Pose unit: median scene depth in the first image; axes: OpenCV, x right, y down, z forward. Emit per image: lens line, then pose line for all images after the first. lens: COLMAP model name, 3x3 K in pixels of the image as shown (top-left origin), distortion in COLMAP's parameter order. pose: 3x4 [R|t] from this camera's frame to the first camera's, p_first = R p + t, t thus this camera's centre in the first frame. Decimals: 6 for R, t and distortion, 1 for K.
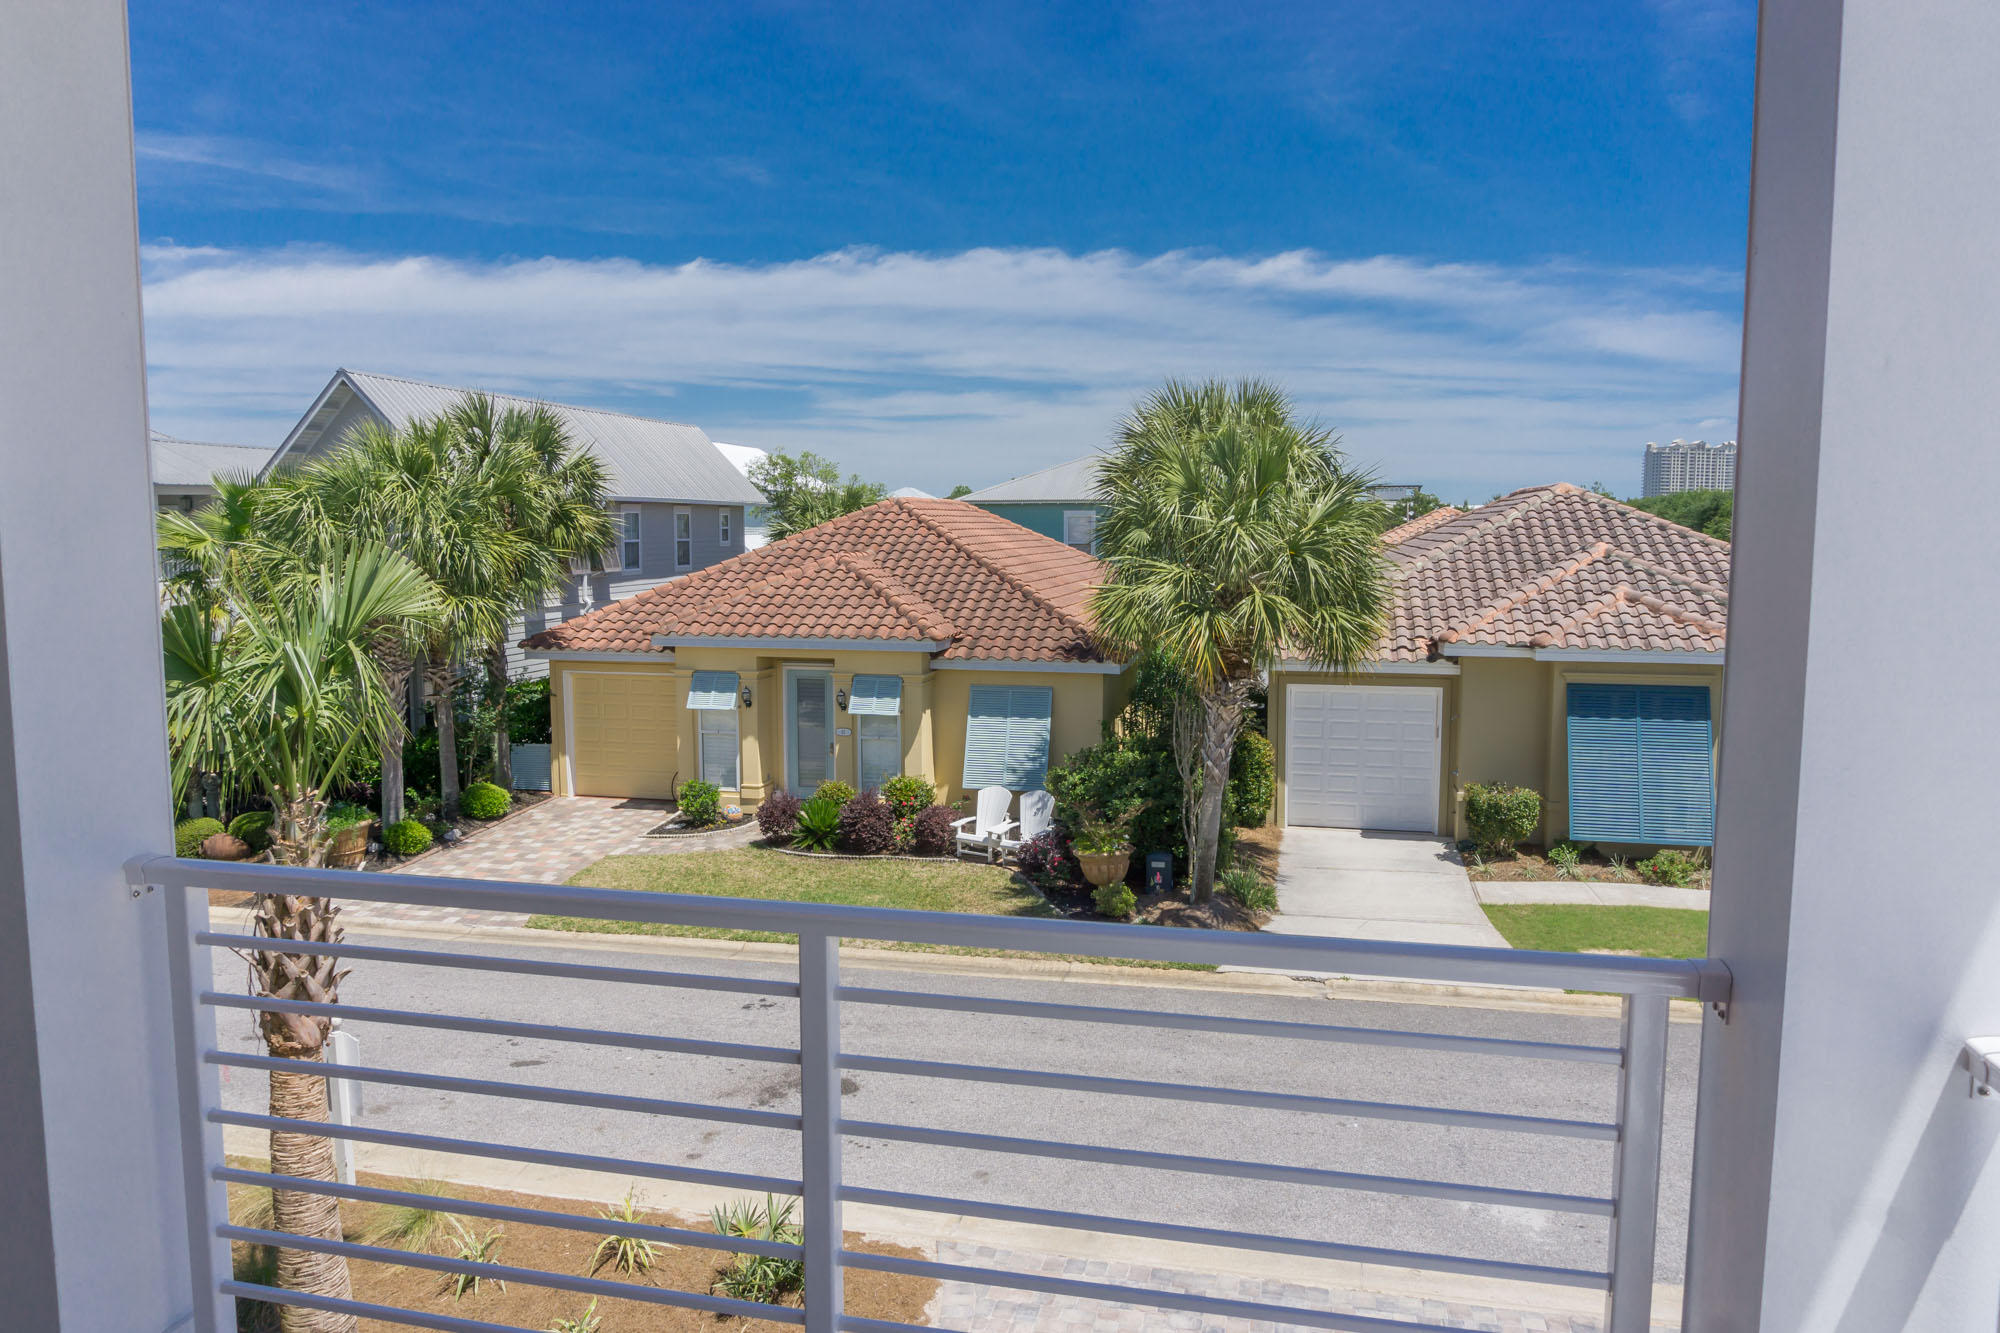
lens RADIAL K [[1332.3, 0, 1004.7], [0, 1332.3, 660.1], [0, 0, 1]] dist [-0.019576, -0.001633]
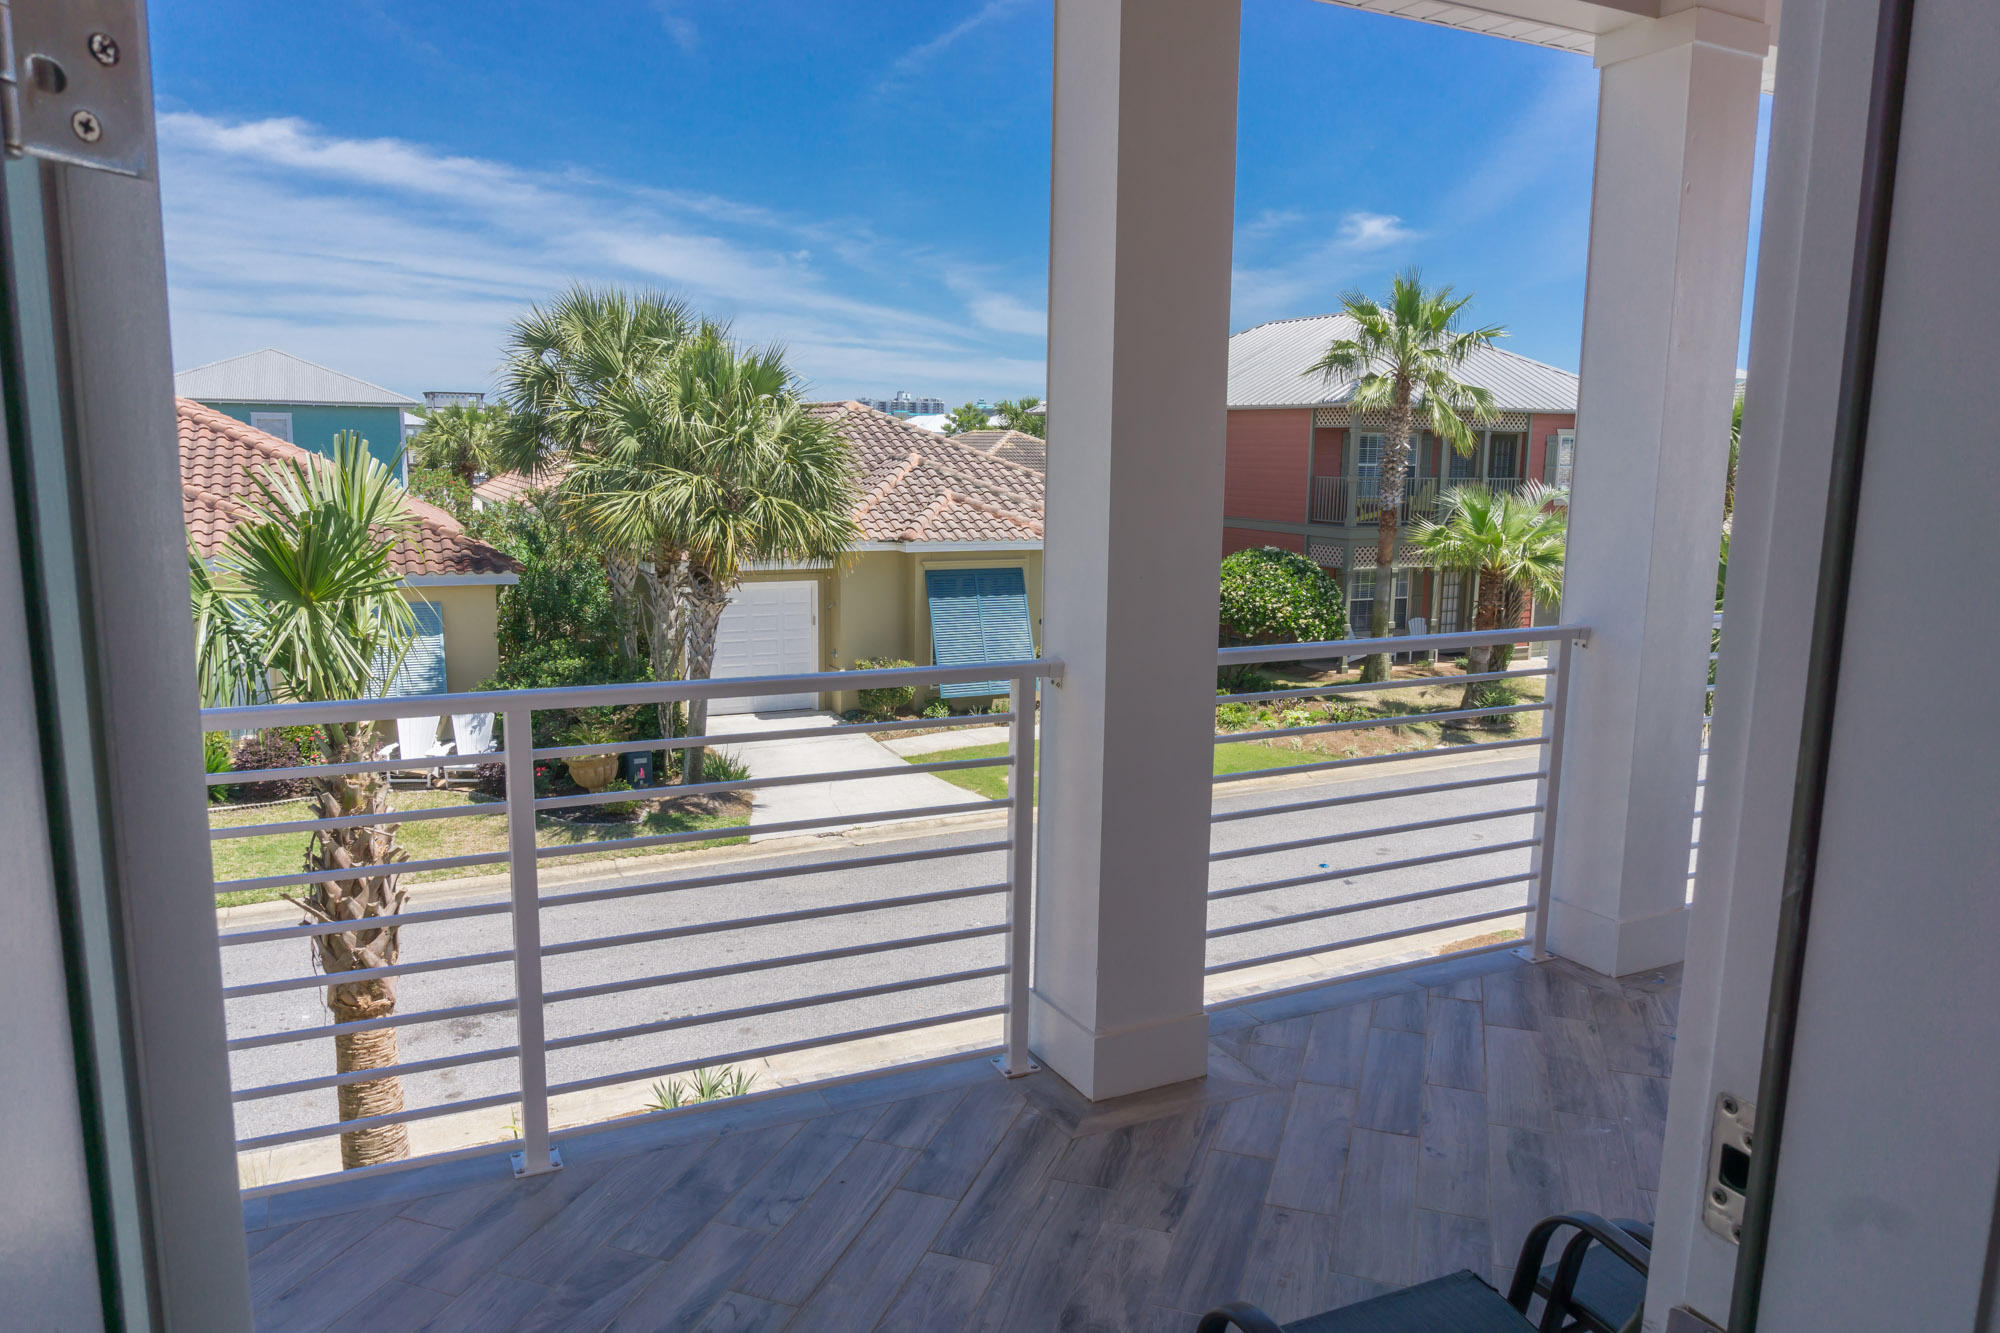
lens RADIAL K [[1332.3, 0, 994.9], [0, 1332.3, 671.9], [0, 0, 1]] dist [-0.019576, -0.001633]
pose [[0.777038, -0.092078, 0.622682, -0.290522], [0.044691, 0.994817, 0.091338, 0.001163], [-0.627865, -0.043145, 0.777126, 0.017250]]
